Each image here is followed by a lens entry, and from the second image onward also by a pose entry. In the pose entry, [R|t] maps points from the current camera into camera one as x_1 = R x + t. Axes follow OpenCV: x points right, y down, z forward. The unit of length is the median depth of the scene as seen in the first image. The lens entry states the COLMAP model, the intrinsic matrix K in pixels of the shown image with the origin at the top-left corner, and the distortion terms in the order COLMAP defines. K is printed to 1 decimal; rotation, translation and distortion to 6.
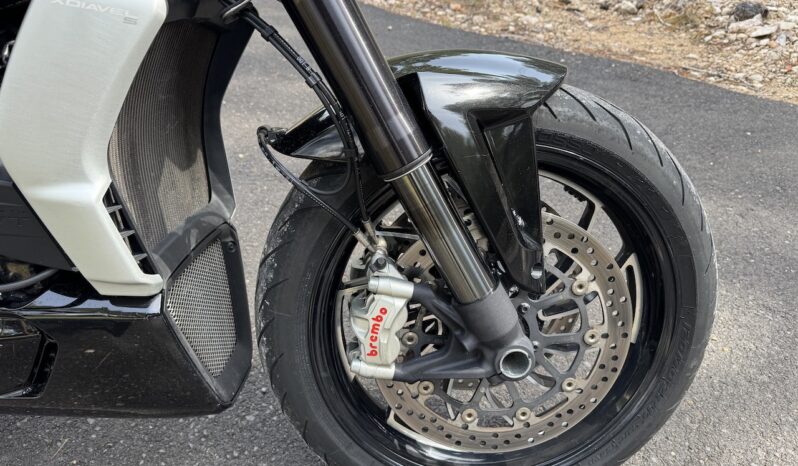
lens RADIAL K [[553.5, 0, 399.0], [0, 553.5, 233.0], [0, 0, 1]] dist [0.061250, -0.059589]
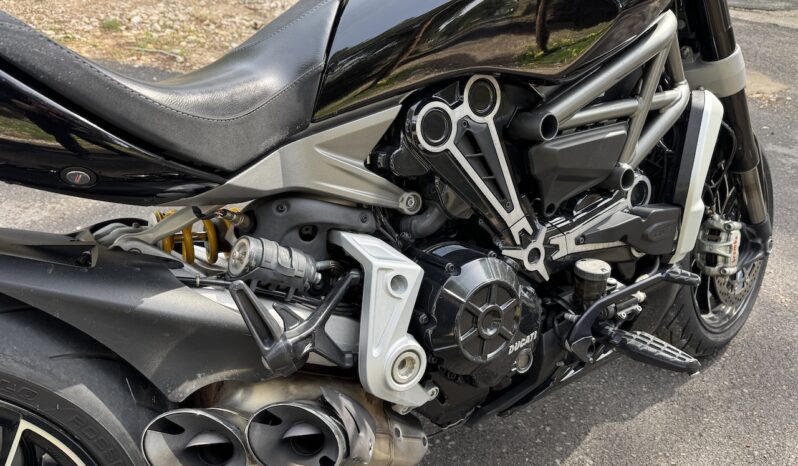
lens RADIAL K [[553.5, 0, 399.0], [0, 553.5, 233.0], [0, 0, 1]] dist [0.061250, -0.059589]
pose [[0.809731, -0.248340, 0.531661, -2.070280], [0.281176, 0.959449, 0.019924, -0.260437], [-0.515049, 0.133357, 0.846723, -0.115021]]
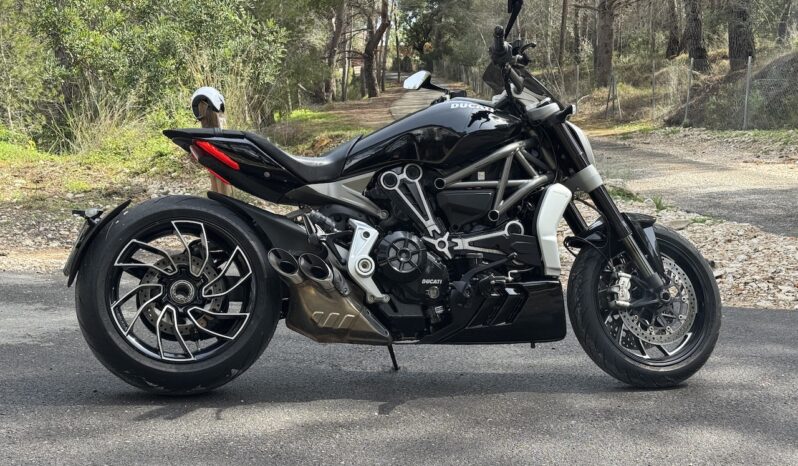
lens RADIAL K [[1091.2, 0, 399.0], [0, 1091.2, 233.0], [0, 0, 1]] dist [0.131564, 0.003729]
pose [[0.964664, -0.014229, 0.263099, -2.835059], [0.139842, 0.873944, -0.465475, 2.562301], [-0.223311, 0.485819, 0.845052, -4.039471]]
